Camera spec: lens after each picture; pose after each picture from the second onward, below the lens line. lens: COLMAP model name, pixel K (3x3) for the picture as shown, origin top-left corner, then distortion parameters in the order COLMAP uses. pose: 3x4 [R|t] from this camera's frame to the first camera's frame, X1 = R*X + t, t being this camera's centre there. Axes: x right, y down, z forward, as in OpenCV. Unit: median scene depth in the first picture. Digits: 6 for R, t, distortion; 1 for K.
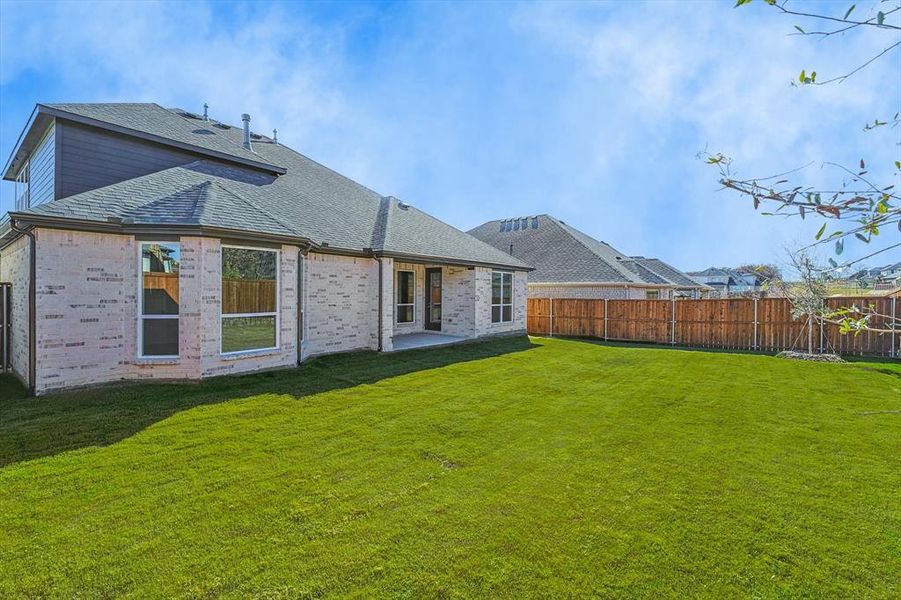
lens RADIAL K [[394.9, 0, 451.0], [0, 394.9, 298.3], [0, 0, 1]] dist [0.008458, -0.000531]
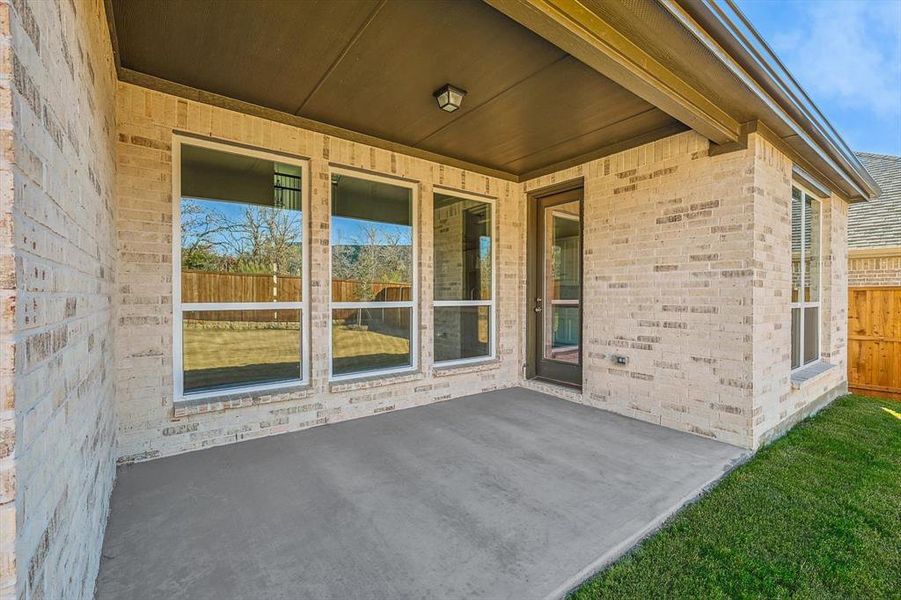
lens RADIAL K [[394.9, 0, 447.6], [0, 394.9, 296.4], [0, 0, 1]] dist [0.008458, -0.000531]
pose [[0.965512, -0.005154, -0.260307, -0.044916], [0.004577, 0.999986, -0.002824, 0.010862], [0.260318, 0.001535, 0.965522, 0.676562]]
